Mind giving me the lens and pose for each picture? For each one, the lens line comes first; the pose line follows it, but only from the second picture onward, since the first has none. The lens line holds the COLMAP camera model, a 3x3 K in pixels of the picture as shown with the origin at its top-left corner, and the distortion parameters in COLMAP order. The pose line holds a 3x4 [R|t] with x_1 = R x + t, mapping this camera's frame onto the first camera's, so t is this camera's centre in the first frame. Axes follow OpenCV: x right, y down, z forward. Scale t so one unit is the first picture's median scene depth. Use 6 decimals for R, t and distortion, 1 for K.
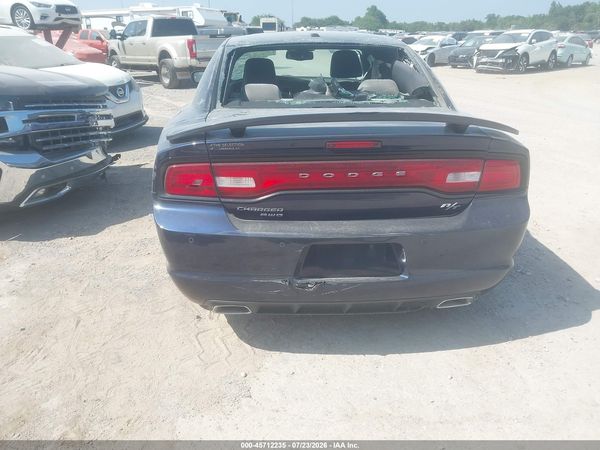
lens RADIAL K [[491.4, 0, 296.7], [0, 491.4, 225.9], [0, 0, 1]] dist [0.002985, -0.000380]
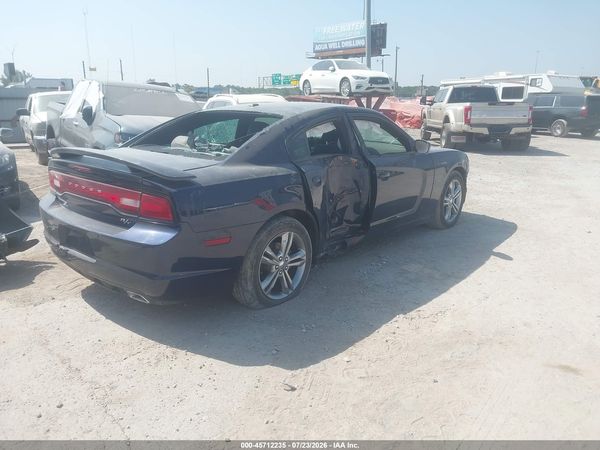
lens RADIAL K [[493.0, 0, 300.0], [0, 493.0, 225.0], [0, 0, 1]] dist [0.009053, -0.008398]
pose [[0.704587, 0.185730, -0.684881, 0.864302], [-0.267826, 0.963362, -0.014282, -0.076395], [0.657135, 0.193492, 0.728515, 0.149807]]
